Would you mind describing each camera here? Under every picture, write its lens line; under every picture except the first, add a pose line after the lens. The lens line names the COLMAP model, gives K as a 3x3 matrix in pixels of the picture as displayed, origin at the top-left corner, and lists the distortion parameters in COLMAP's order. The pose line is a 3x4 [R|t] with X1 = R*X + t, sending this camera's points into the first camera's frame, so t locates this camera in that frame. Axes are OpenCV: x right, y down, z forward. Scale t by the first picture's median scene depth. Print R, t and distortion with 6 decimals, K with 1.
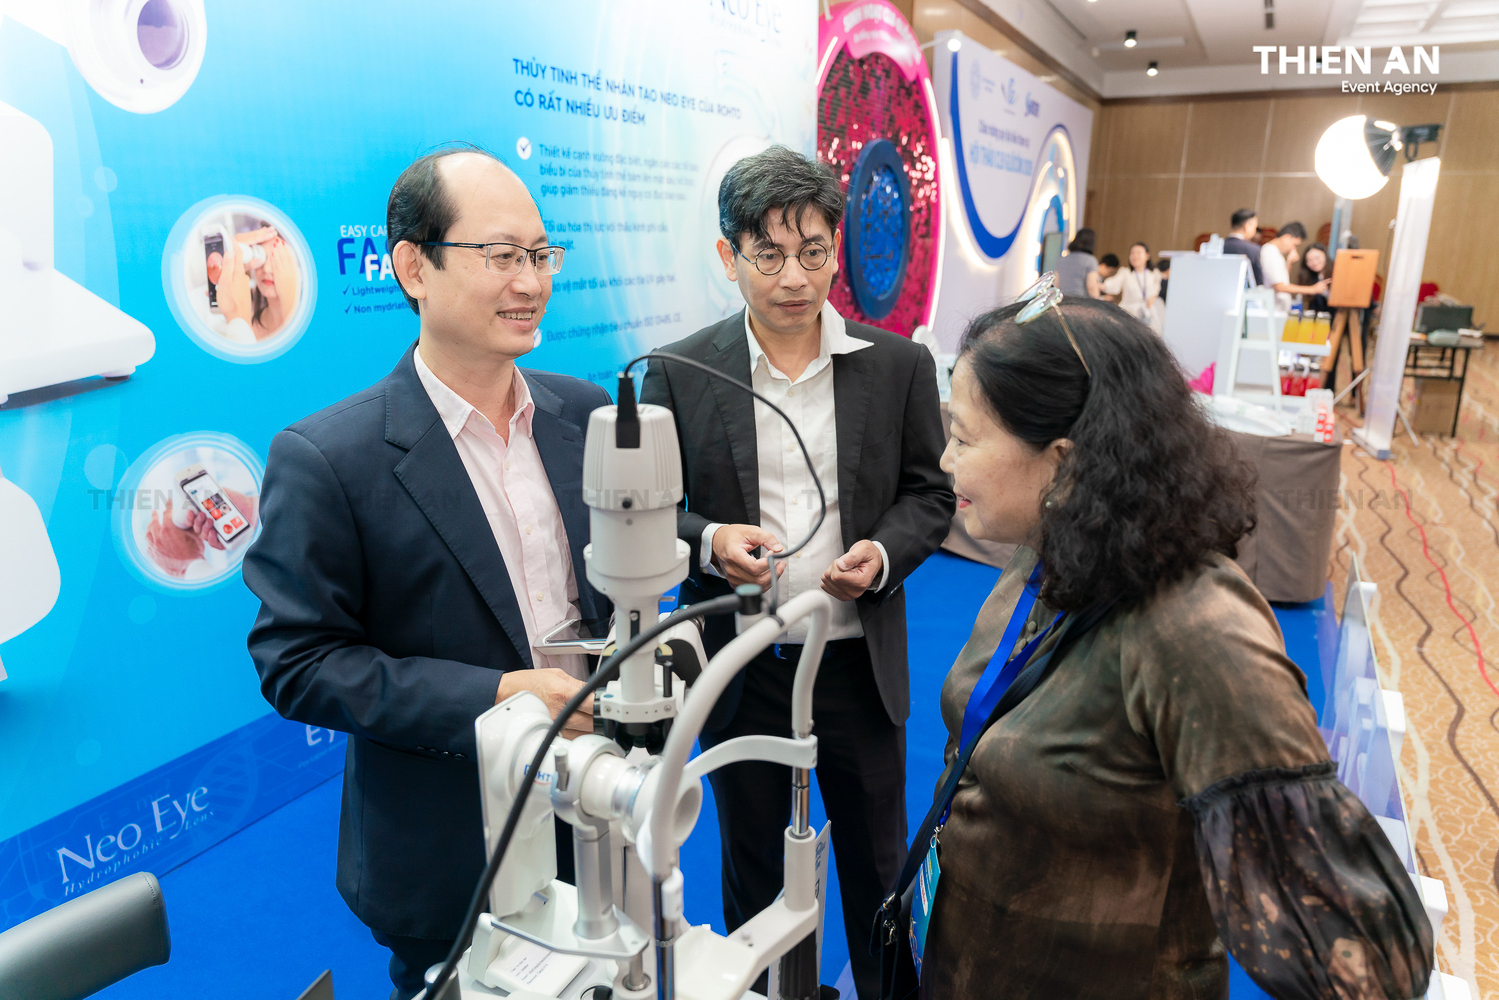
lens RADIAL K [[999.9, 0, 749.5], [0, 999.9, 500.0], [0, 0, 1]] dist [-0.024190, 0.020749]
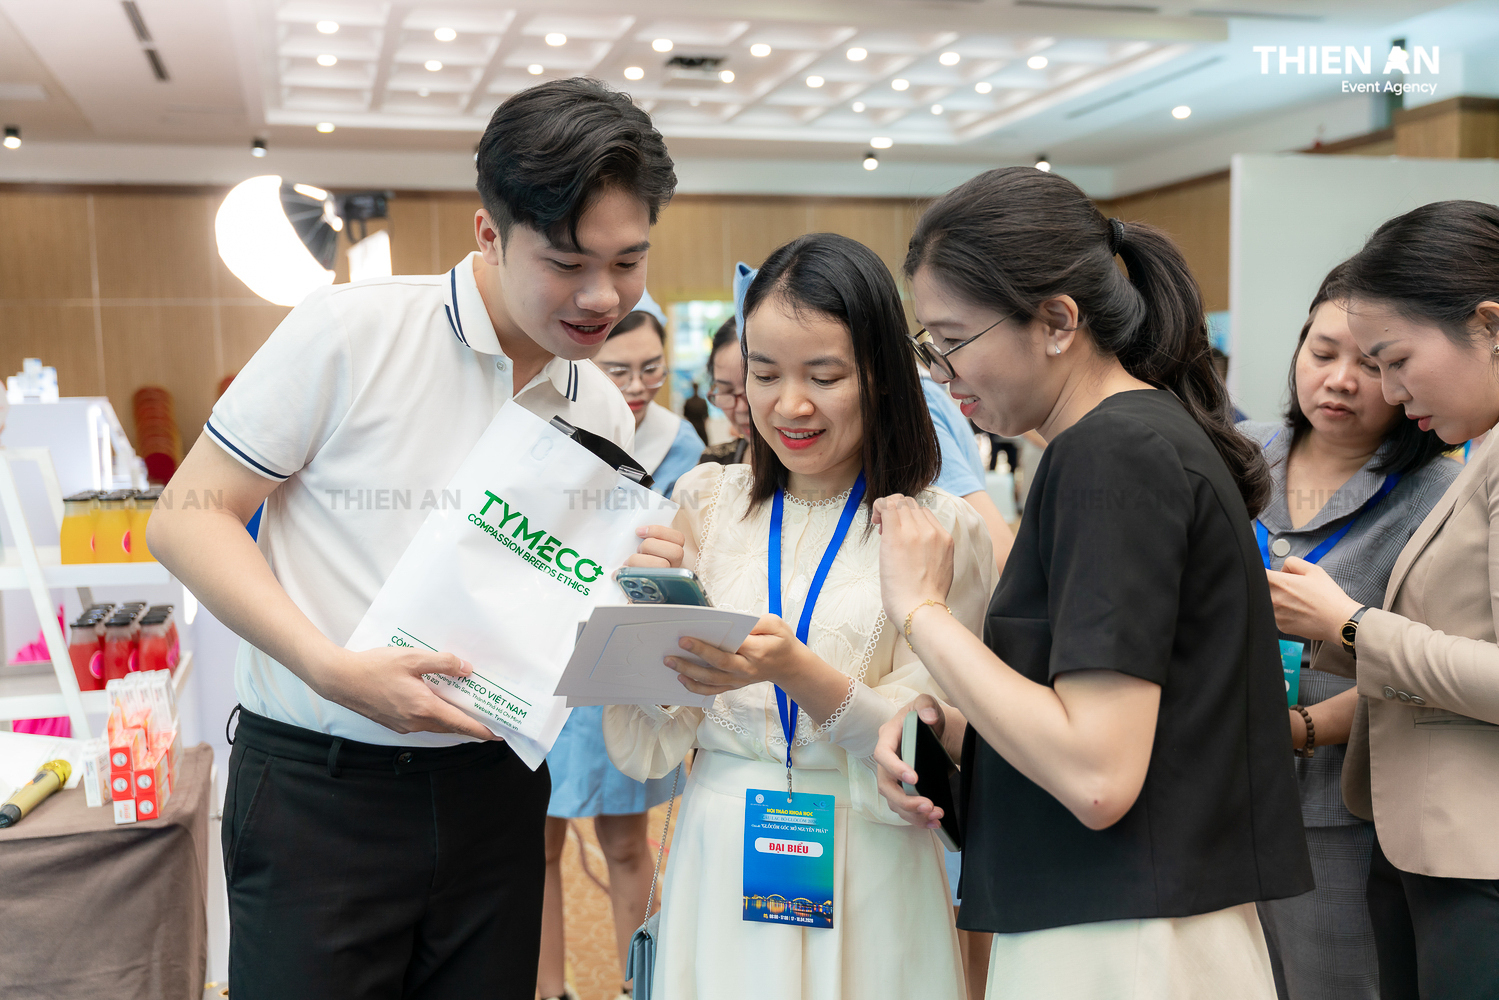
lens RADIAL K [[1391.4, 0, 749.5], [0, 1391.4, 500.0], [0, 0, 1]] dist [0.000235, -0.000689]
pose [[0.707919, -0.087210, 0.700889, 0.201655], [0.219688, 0.970311, -0.101158, -0.038100], [-0.671259, 0.225589, 0.706061, 0.235574]]
